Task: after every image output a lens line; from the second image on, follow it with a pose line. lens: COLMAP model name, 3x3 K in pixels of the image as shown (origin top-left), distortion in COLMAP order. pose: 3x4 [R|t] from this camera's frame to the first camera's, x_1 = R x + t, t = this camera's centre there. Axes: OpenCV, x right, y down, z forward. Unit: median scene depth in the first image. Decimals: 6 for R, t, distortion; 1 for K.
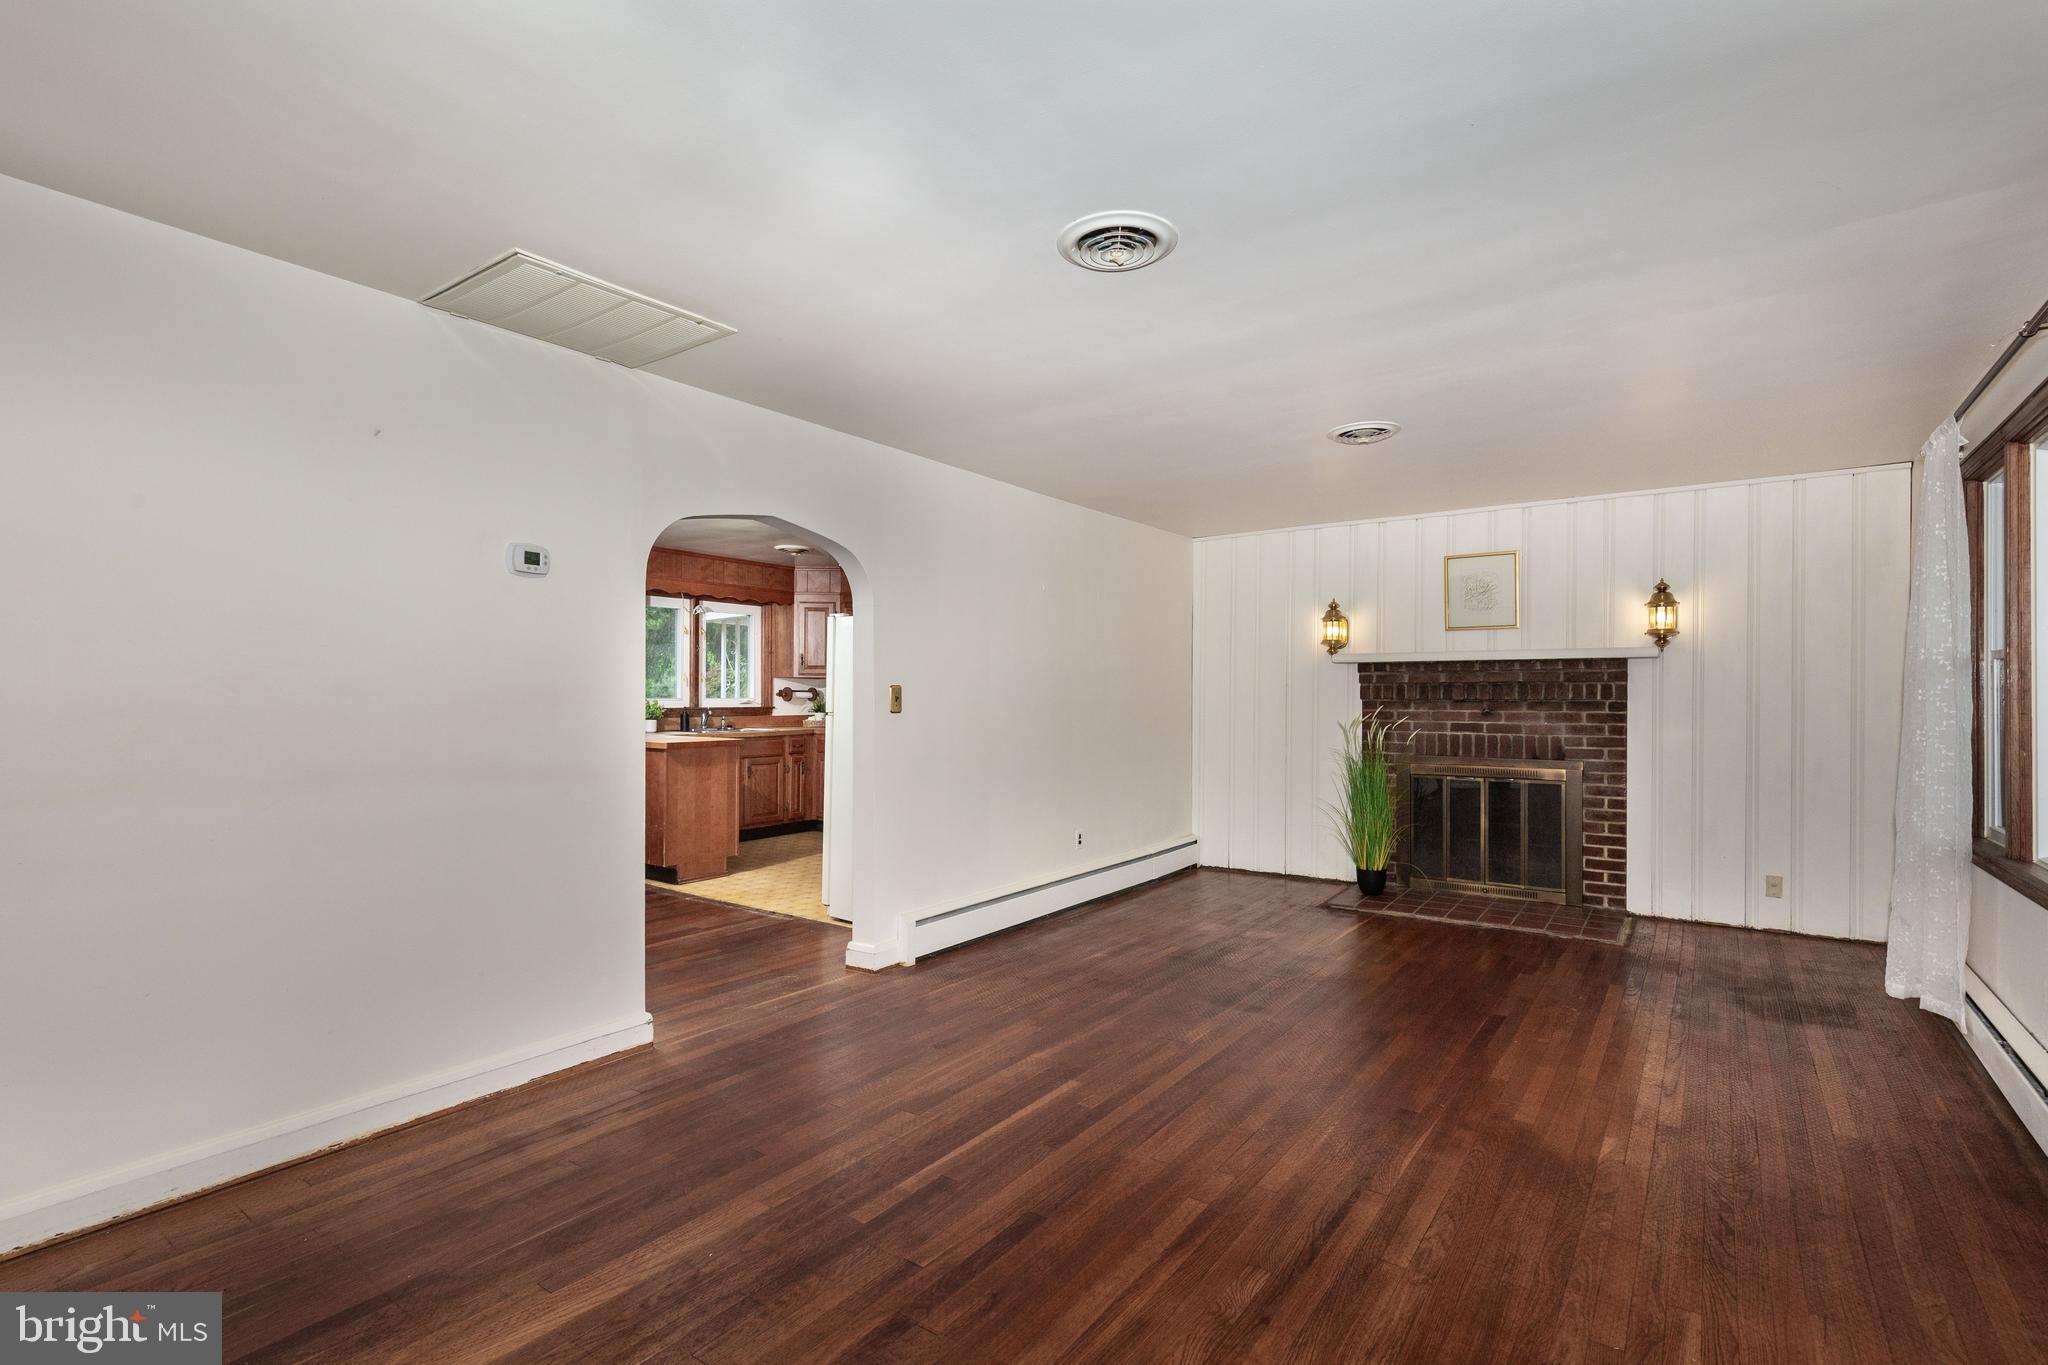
lens RADIAL K [[941.7, 0, 1032.4], [0, 941.7, 690.4], [0, 0, 1]] dist [0.012905, -0.003038]
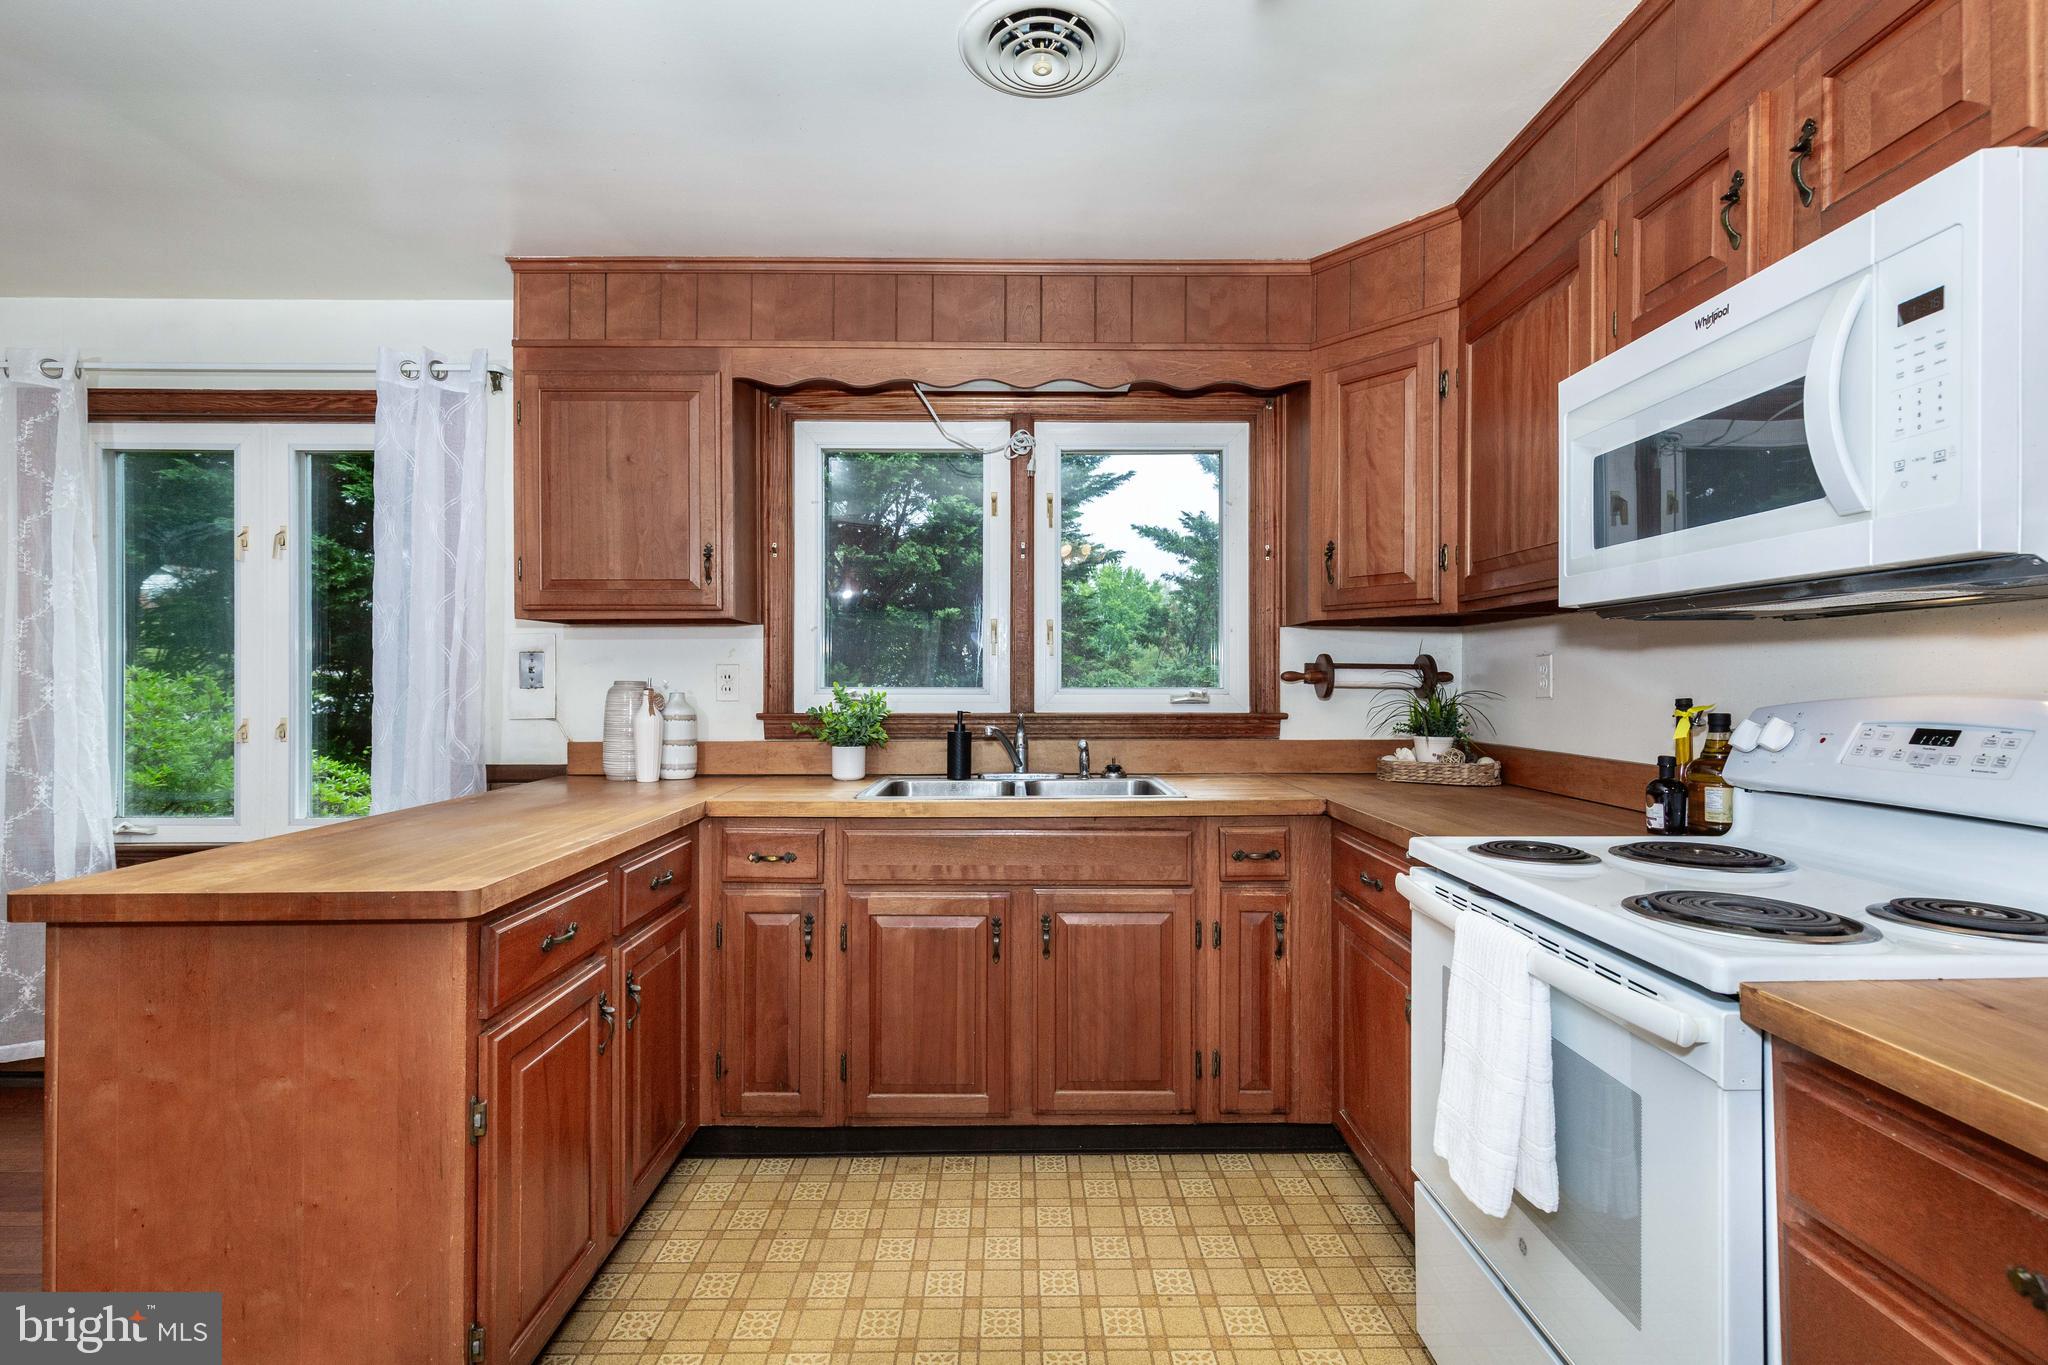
lens RADIAL K [[941.7, 0, 1035.3], [0, 941.7, 681.5], [0, 0, 1]] dist [0.012905, -0.003038]
pose [[0.581484, -0.005412, -0.813540, -0.055211], [0.006847, 0.999975, -0.001759, 0.006133], [0.813529, -0.004548, 0.581506, 0.750659]]
